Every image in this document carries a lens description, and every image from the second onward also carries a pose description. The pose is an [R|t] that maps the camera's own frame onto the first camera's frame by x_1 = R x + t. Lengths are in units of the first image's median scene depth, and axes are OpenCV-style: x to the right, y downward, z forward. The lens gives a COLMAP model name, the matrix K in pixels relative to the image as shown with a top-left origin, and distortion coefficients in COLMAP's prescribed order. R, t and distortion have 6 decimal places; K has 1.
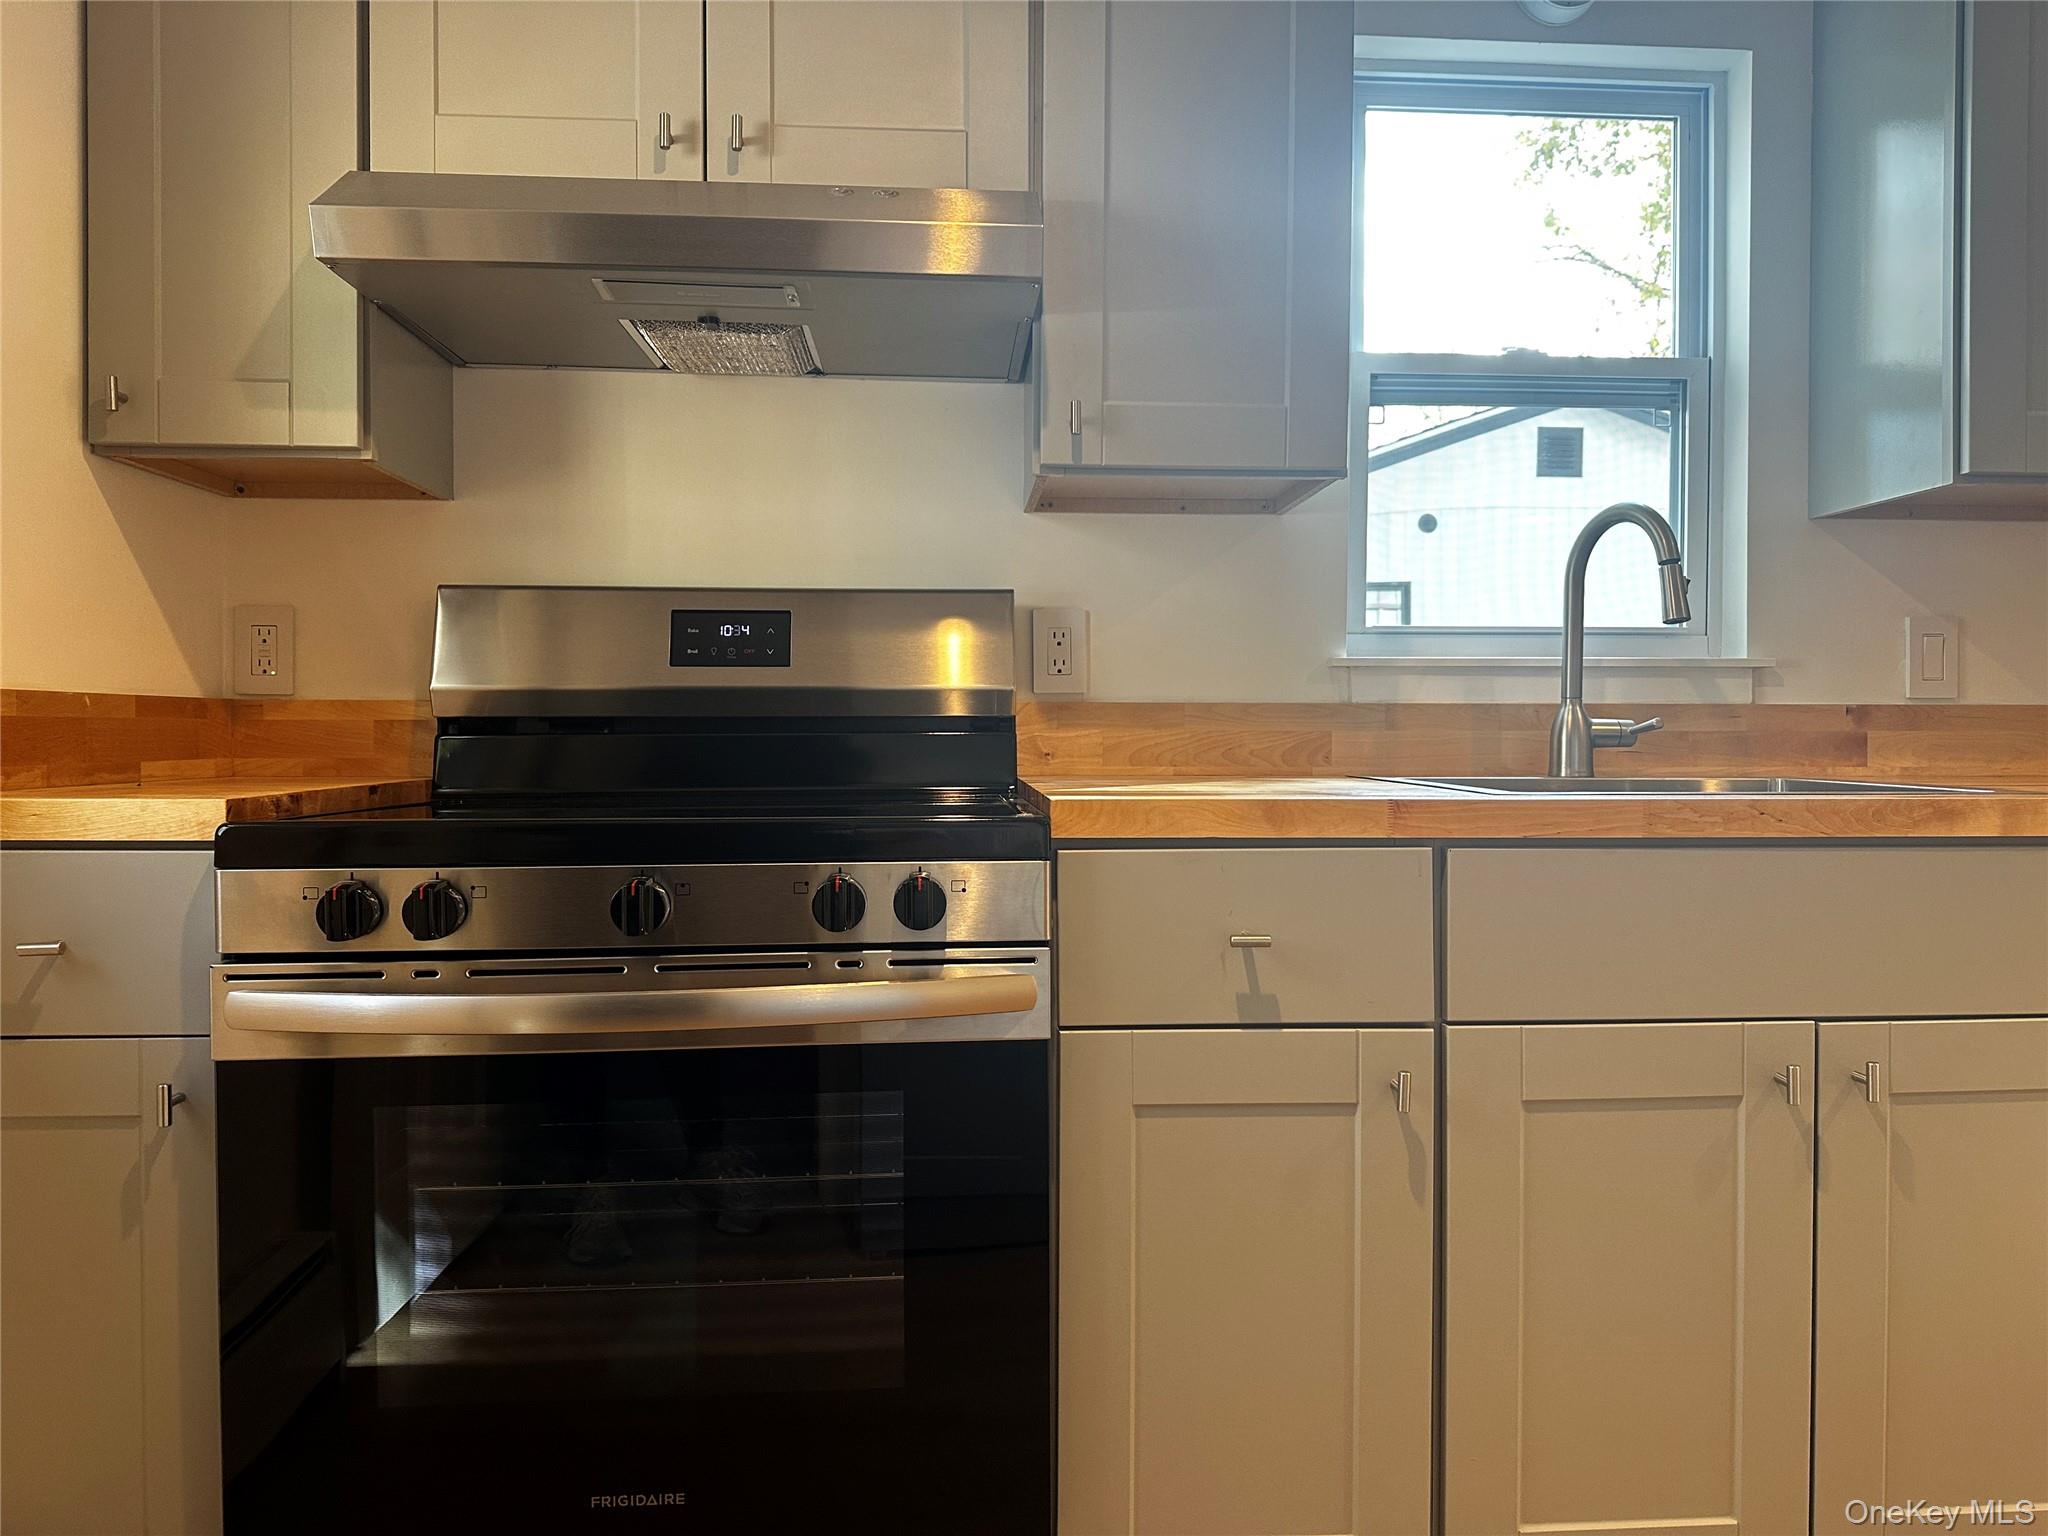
lens RADIAL K [[1439.7, 0, 1038.8], [0, 1439.7, 779.8], [0, 0, 1]] dist [0.029910, -0.024124]
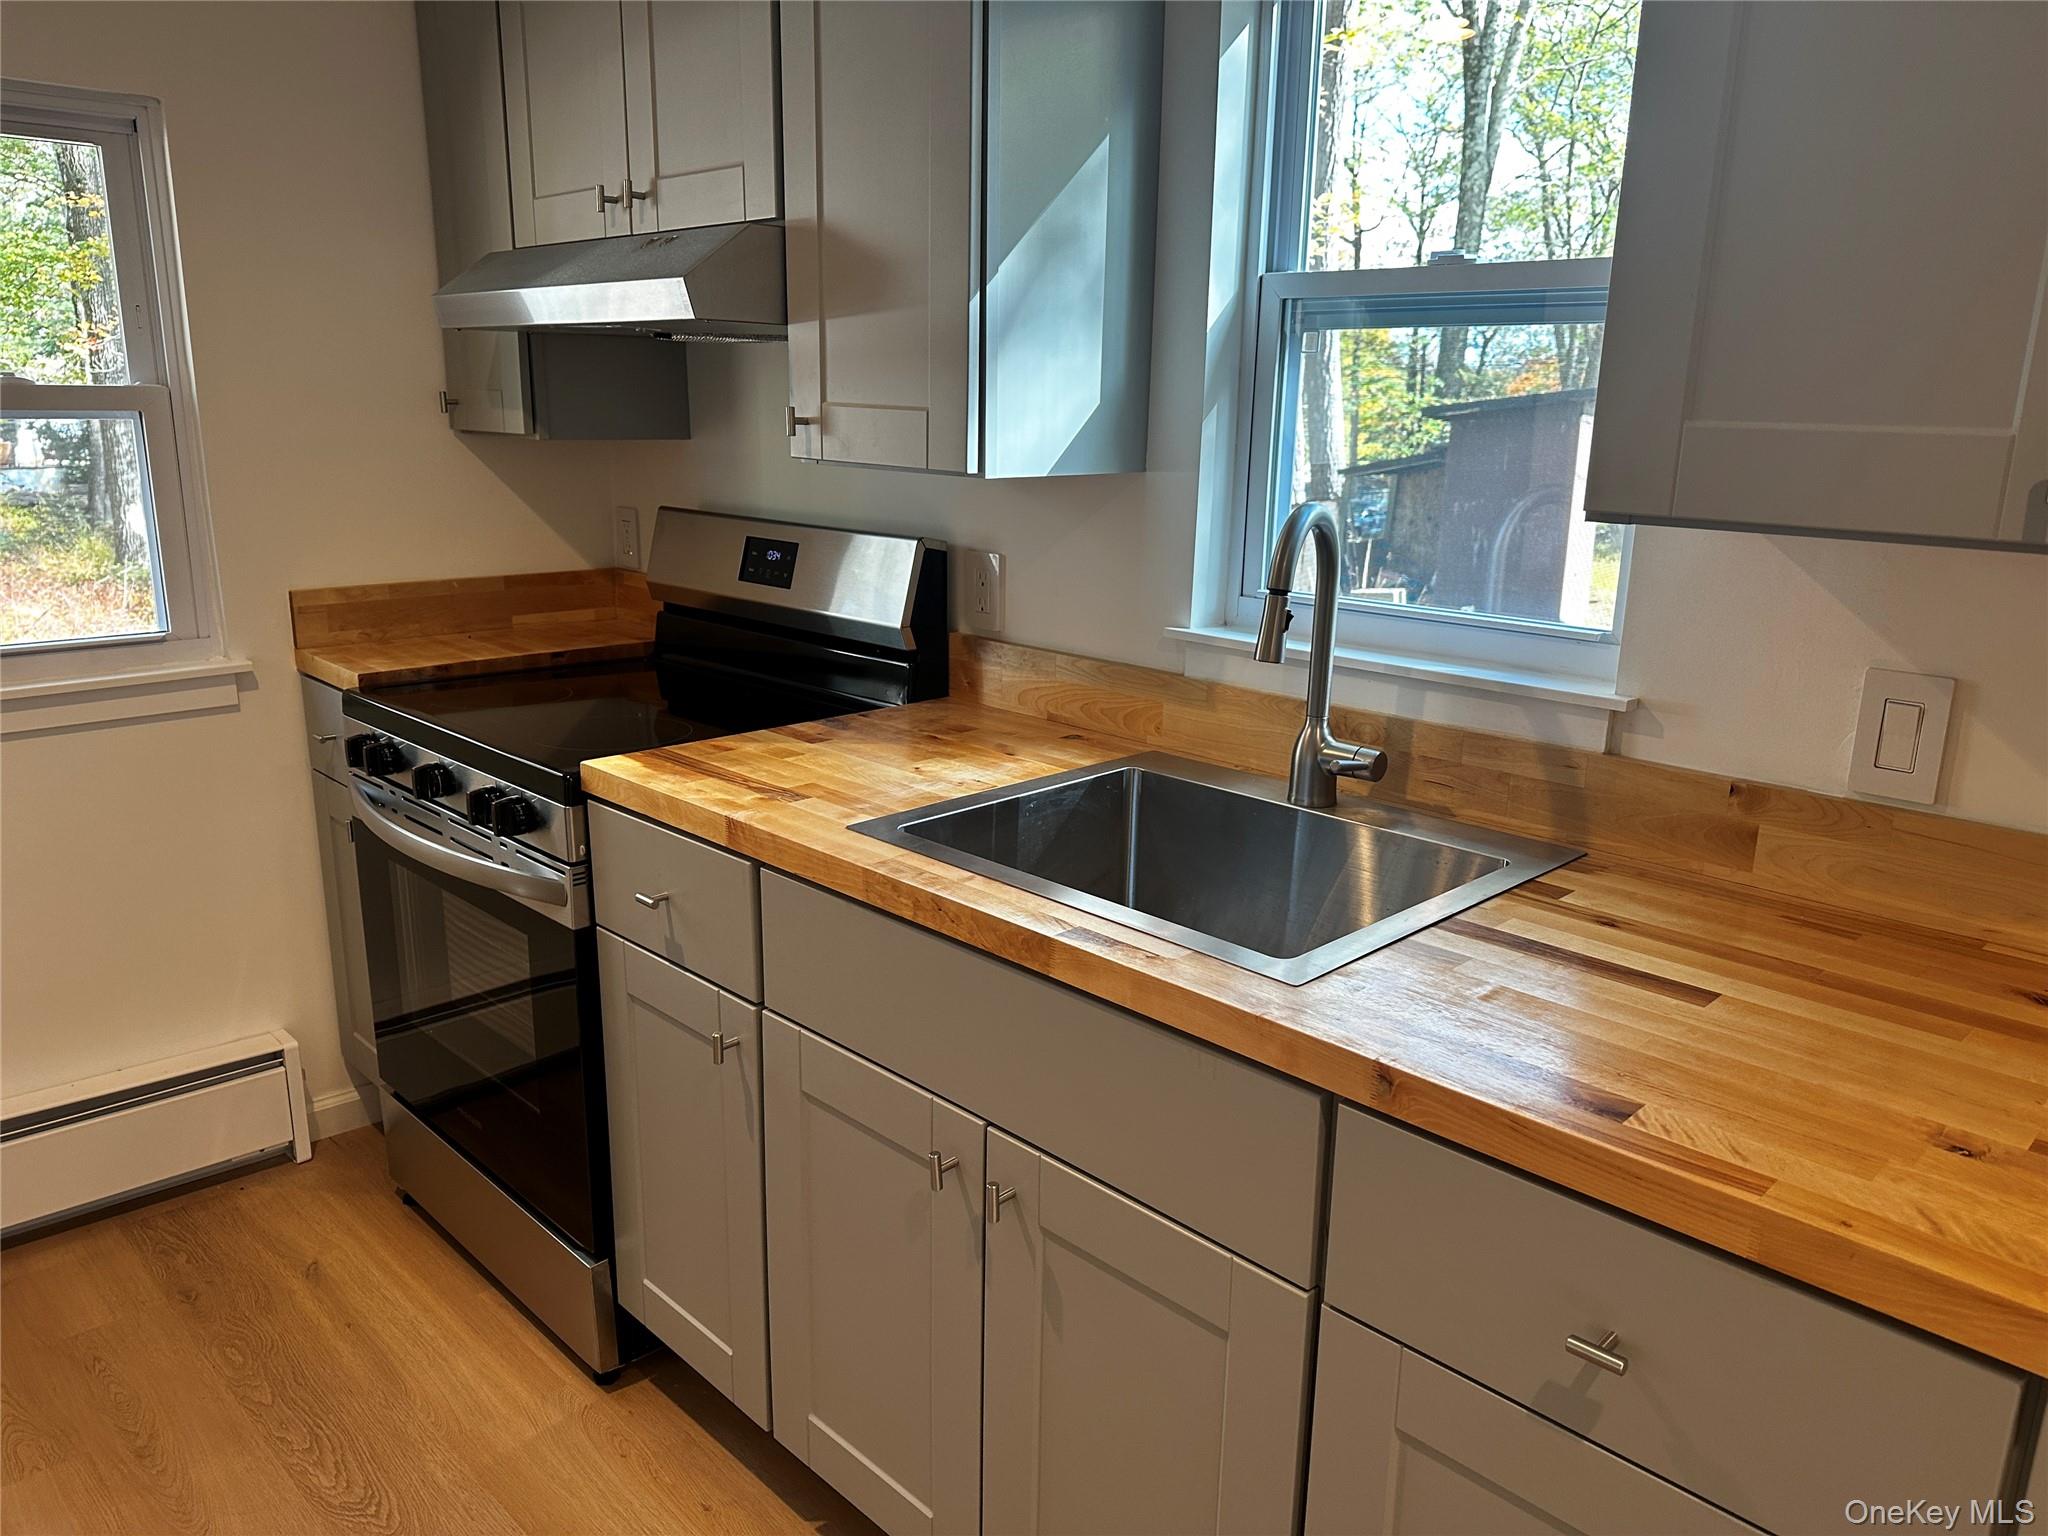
lens RADIAL K [[1439.7, 0, 1038.8], [0, 1439.7, 779.8], [0, 0, 1]] dist [0.029910, -0.024124]
pose [[0.660354, 0.201084, -0.723531, 0.920902], [-0.045840, 0.972479, 0.228435, -0.215304], [0.749554, -0.117681, 0.651399, 0.319712]]
